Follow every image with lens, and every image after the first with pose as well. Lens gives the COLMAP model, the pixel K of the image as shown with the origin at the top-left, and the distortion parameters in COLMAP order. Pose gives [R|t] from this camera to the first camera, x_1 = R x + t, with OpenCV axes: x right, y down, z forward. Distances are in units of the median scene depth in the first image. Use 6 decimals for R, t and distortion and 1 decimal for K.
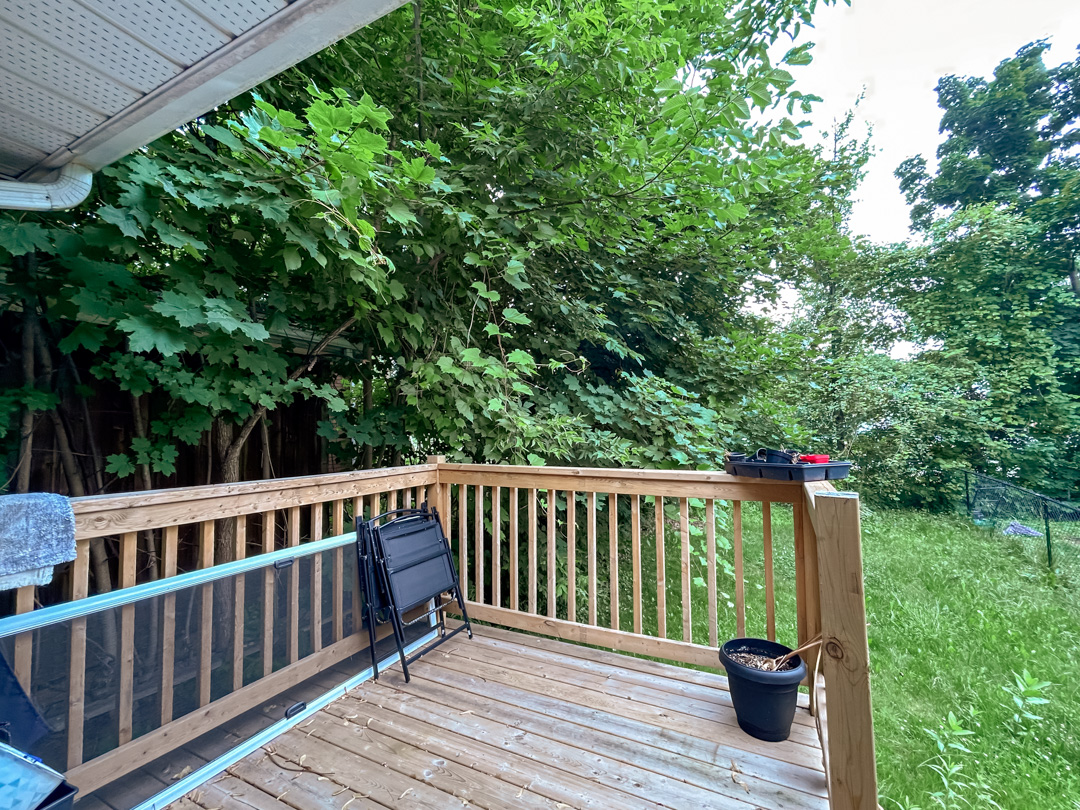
lens RADIAL K [[453.3, 0, 540.8], [0, 453.3, 408.4], [0, 0, 1]] dist [0.024877, -0.009029]
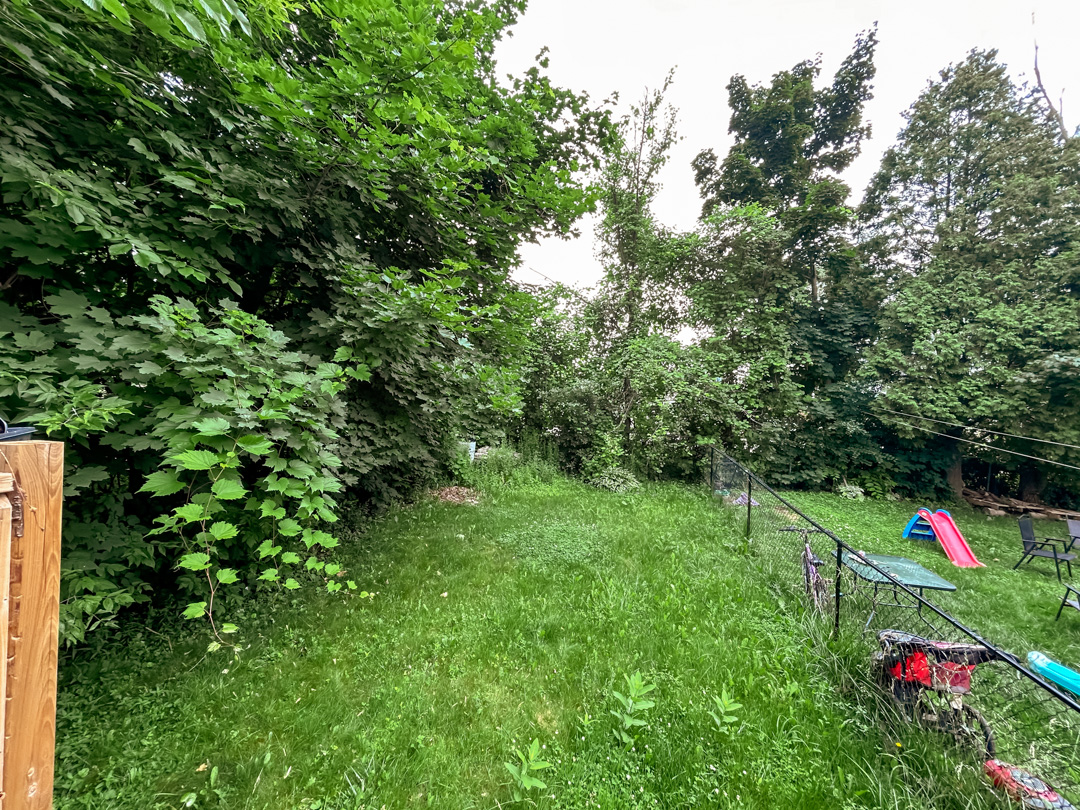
lens RADIAL K [[436.6, 0, 542.4], [0, 436.6, 406.9], [0, 0, 1]] dist [-0.000987, -0.000618]
pose [[0.964248, 0.046653, 0.260864, 0.233034], [-0.064248, 0.996169, 0.059327, 0.003849], [-0.257097, -0.073966, 0.963551, 0.097342]]
